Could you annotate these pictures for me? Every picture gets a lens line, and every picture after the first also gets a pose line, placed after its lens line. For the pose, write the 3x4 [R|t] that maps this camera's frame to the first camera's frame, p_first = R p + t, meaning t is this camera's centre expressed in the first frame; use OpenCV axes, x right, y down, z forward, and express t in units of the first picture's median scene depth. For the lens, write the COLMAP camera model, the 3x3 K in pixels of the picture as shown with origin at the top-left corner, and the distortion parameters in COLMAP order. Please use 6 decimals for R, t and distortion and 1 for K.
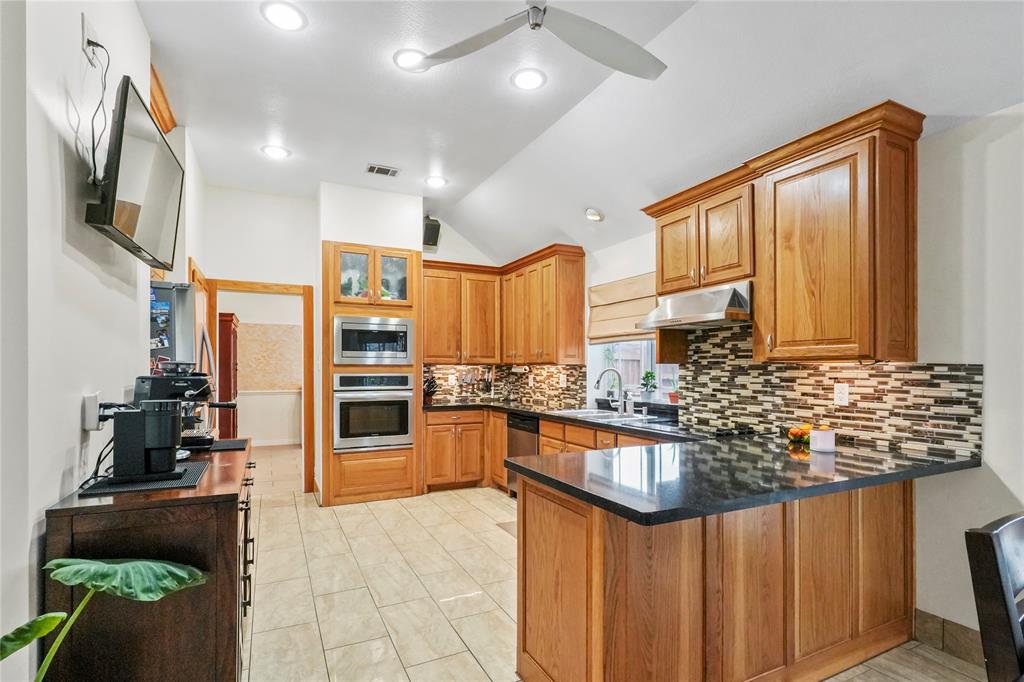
lens RADIAL K [[484.2, 0, 526.0], [0, 484.2, 375.0], [0, 0, 1]] dist [-0.011159, 0.003618]
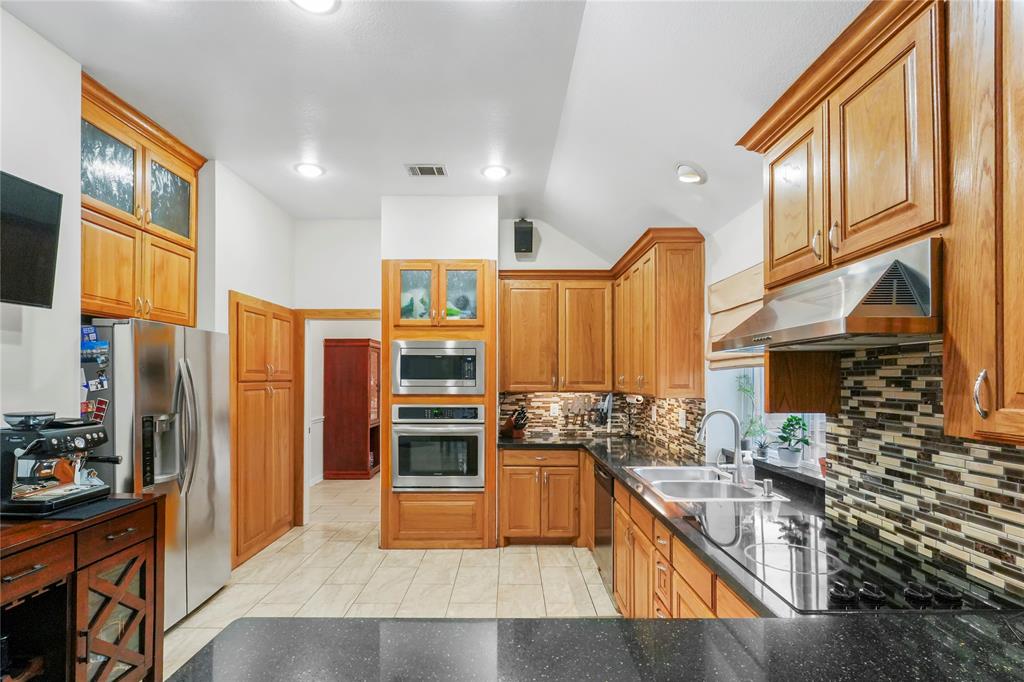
lens RADIAL K [[484.2, 0, 513.5], [0, 484.2, 374.3], [0, 0, 1]] dist [-0.011159, 0.003618]
pose [[0.892765, -0.003949, -0.450505, 0.248777], [-0.006353, 0.999752, -0.021353, -0.051229], [0.450478, 0.021925, 0.892518, 0.357257]]
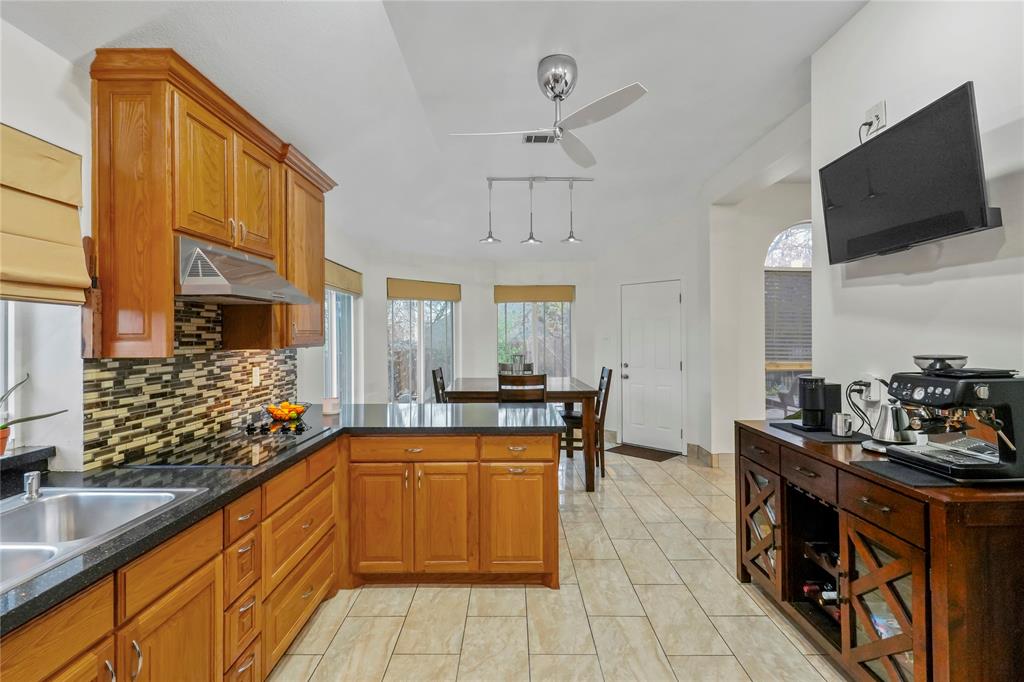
lens RADIAL K [[484.2, 0, 506.6], [0, 484.2, 332.8], [0, 0, 1]] dist [-0.011159, 0.003618]
pose [[-0.883138, 0.006922, 0.469063, -0.288866], [0.012735, 0.999876, 0.009223, -0.047483], [-0.468941, 0.014119, -0.883117, 1.236828]]
